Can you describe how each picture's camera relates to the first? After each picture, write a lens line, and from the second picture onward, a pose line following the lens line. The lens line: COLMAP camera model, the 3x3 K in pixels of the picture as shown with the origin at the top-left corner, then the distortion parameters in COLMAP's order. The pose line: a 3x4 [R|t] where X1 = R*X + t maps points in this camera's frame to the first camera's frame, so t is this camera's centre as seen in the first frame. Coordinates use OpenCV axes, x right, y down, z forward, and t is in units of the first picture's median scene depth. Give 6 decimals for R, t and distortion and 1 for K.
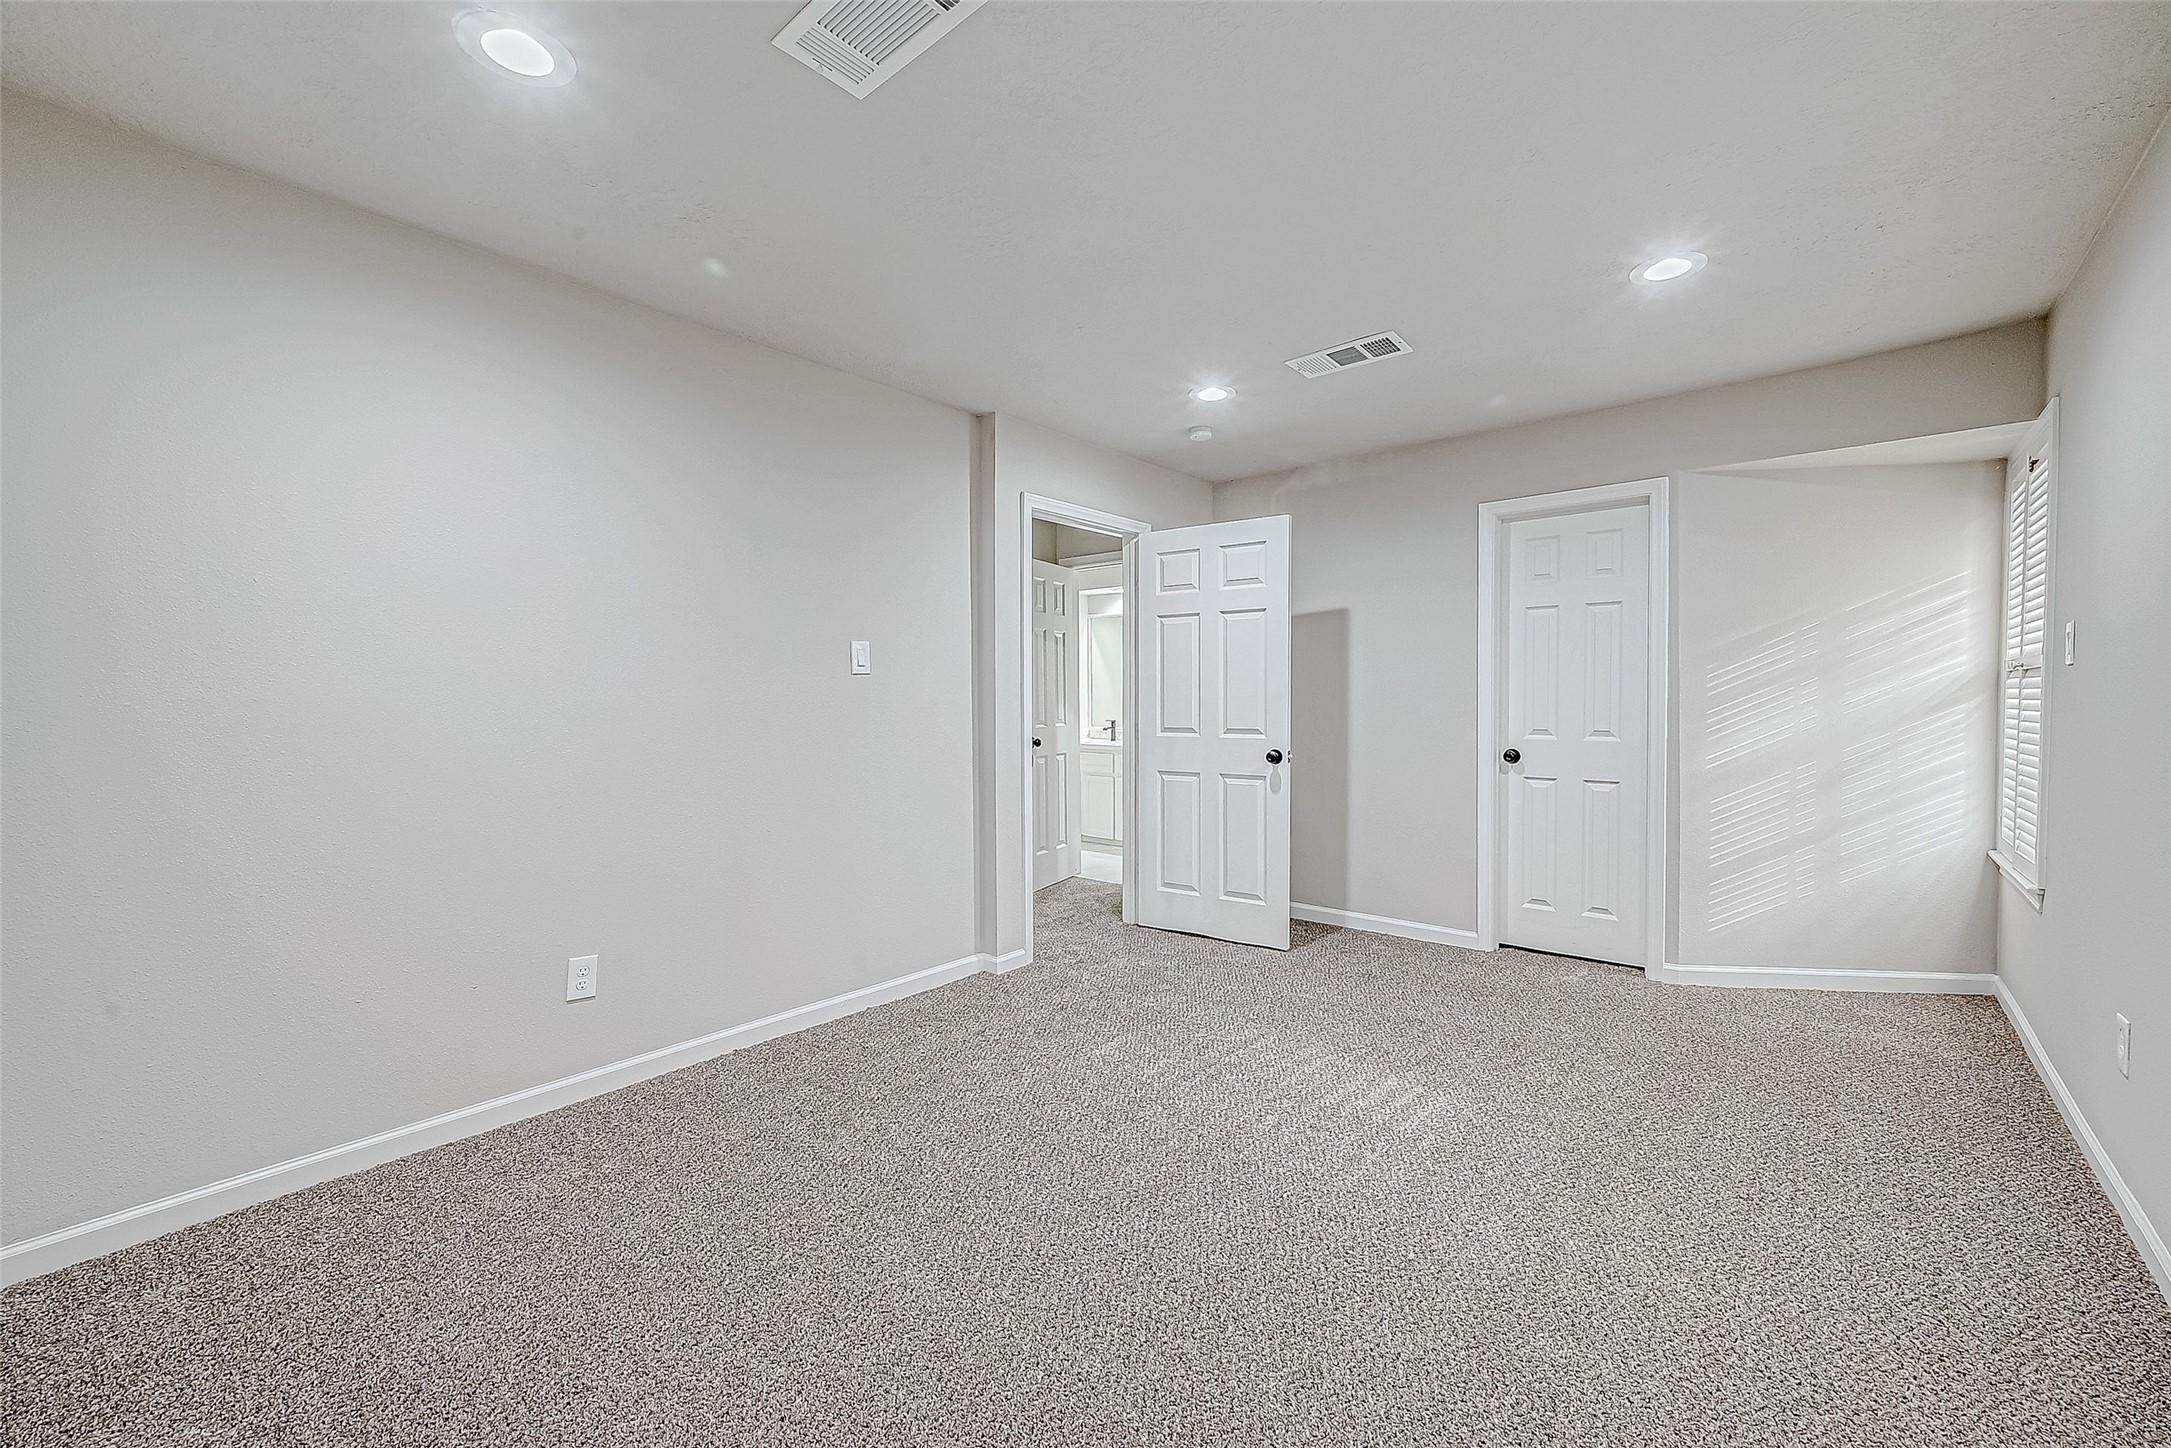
lens RADIAL K [[878.5, 0, 1098.3], [0, 878.5, 707.5], [0, 0, 1]] dist [0.000427, -0.000481]
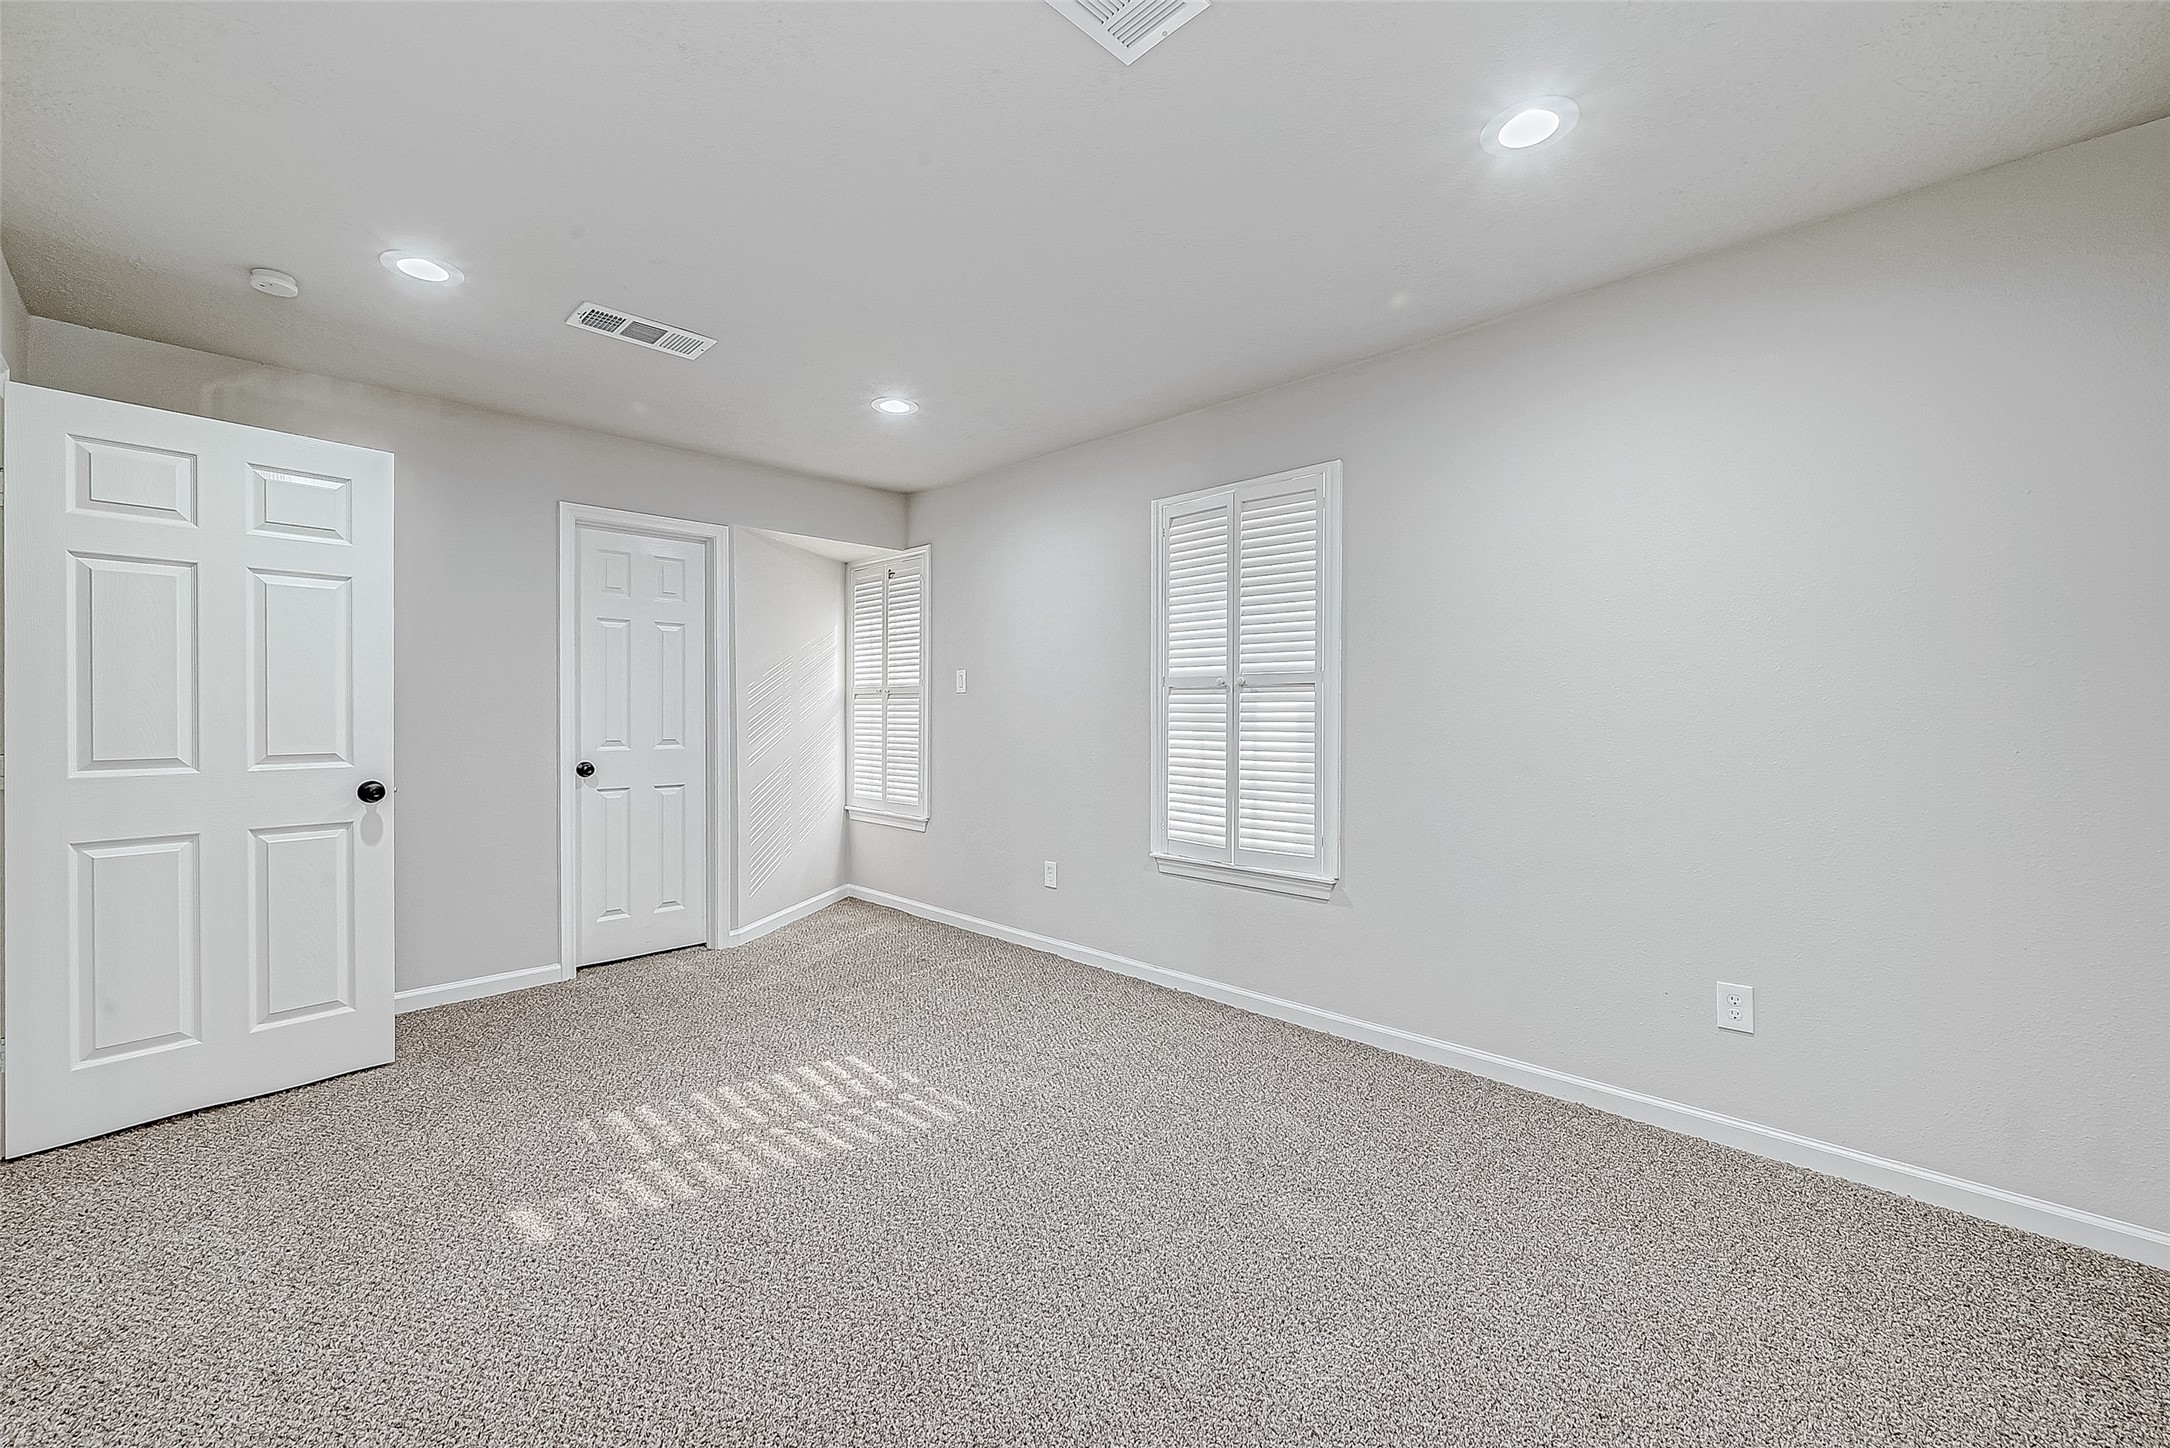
lens RADIAL K [[878.1, 0, 1090.6], [0, 878.1, 715.4], [0, 0, 1]] dist [0.000427, -0.000481]
pose [[0.056479, -0.000960, 0.998403, -0.463194], [0.009495, 0.999955, 0.000425, 0.000218], [-0.998359, 0.009456, 0.056486, 0.389093]]
